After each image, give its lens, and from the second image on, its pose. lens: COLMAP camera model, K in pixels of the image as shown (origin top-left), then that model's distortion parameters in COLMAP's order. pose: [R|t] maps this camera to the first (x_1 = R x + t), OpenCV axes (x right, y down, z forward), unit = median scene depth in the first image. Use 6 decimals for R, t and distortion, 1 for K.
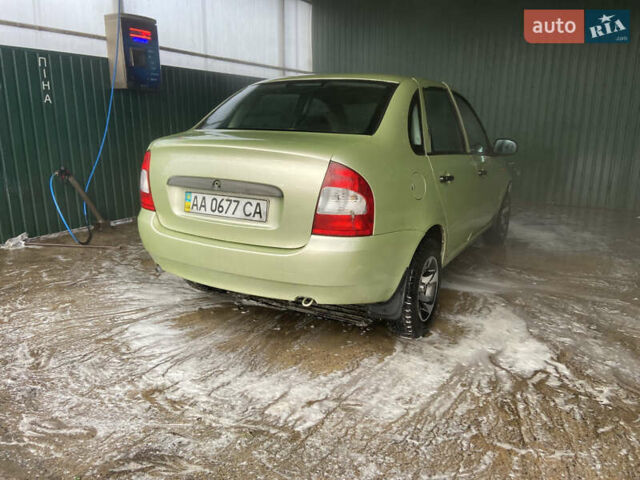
lens RADIAL K [[482.3, 0, 320.0], [0, 482.3, 240.0], [0, 0, 1]] dist [0.126155, -0.164935]
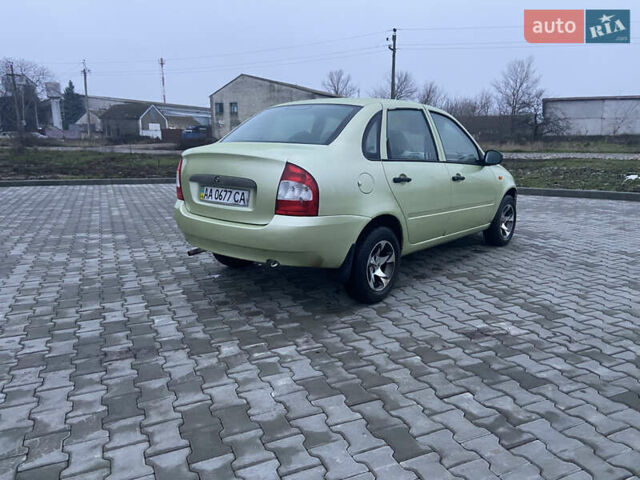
lens RADIAL K [[482.3, 0, 320.0], [0, 482.3, 240.0], [0, 0, 1]] dist [0.126155, -0.164935]
pose [[0.983270, 0.028867, -0.179851, 0.343123], [-0.034937, 0.998919, -0.030671, 0.095007], [0.178771, 0.036441, 0.983216, -0.341440]]
